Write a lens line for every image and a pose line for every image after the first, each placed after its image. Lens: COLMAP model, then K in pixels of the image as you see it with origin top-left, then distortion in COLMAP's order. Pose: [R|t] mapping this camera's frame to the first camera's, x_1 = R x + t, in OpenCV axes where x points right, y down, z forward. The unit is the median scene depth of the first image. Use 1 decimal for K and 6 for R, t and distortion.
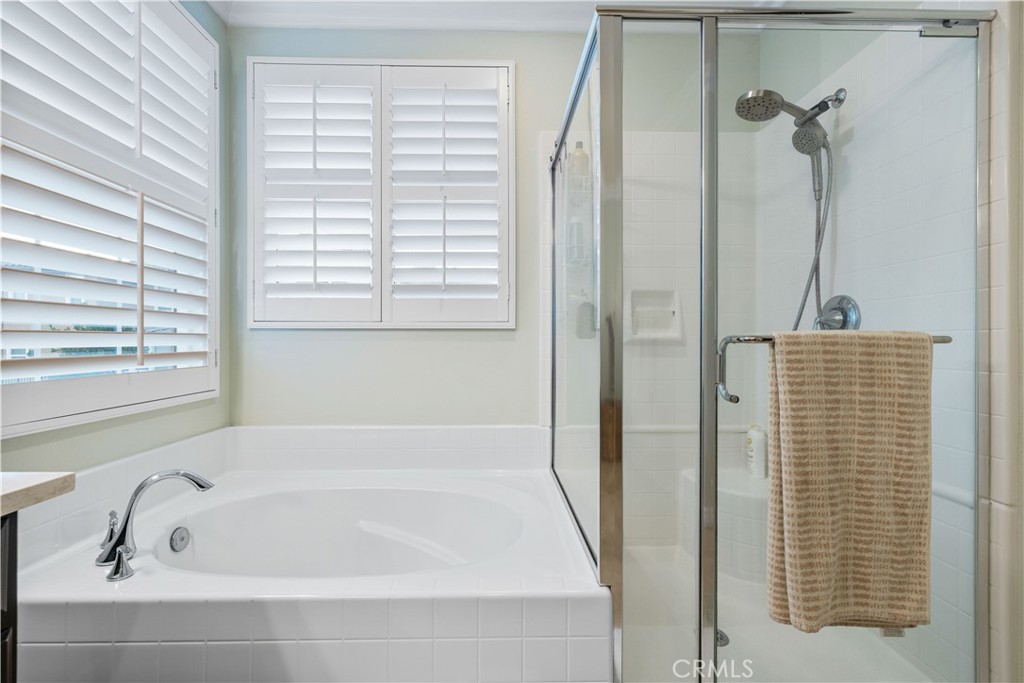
lens RADIAL K [[434.0, 0, 506.6], [0, 434.0, 339.8], [0, 0, 1]] dist [0.002701, 0.000420]
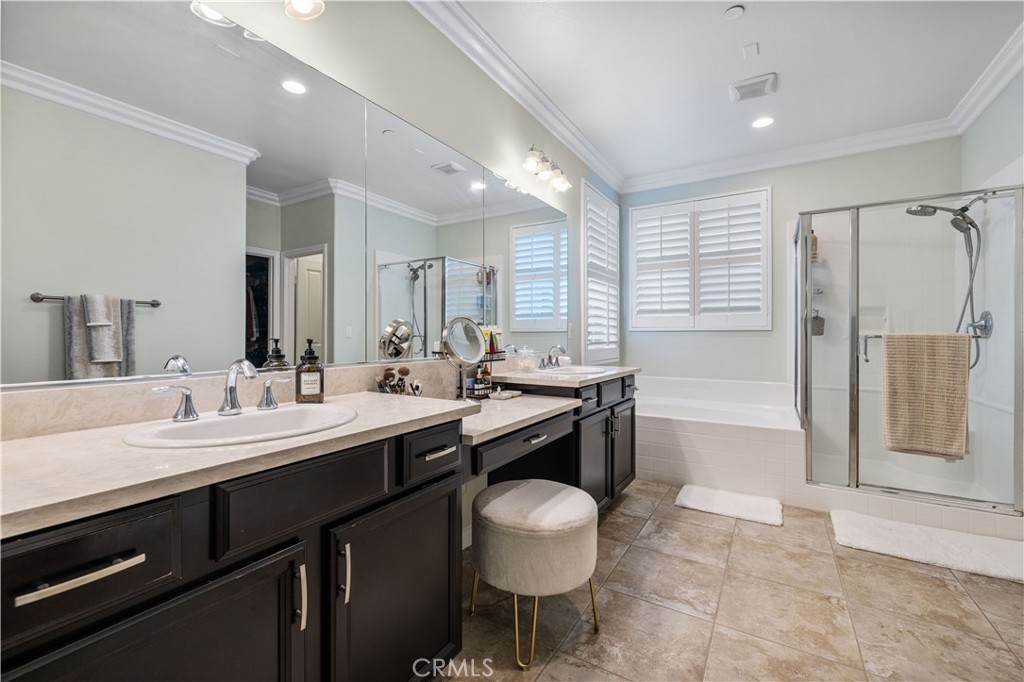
lens RADIAL K [[416.3, 0, 513.9], [0, 416.3, 335.4], [0, 0, 1]] dist [-0.000492, 0.000214]
pose [[0.838739, 0.000148, -0.544533, 0.066783], [0.001521, 0.999995, 0.002615, -0.009543], [0.544531, -0.003021, 0.838735, -1.114175]]
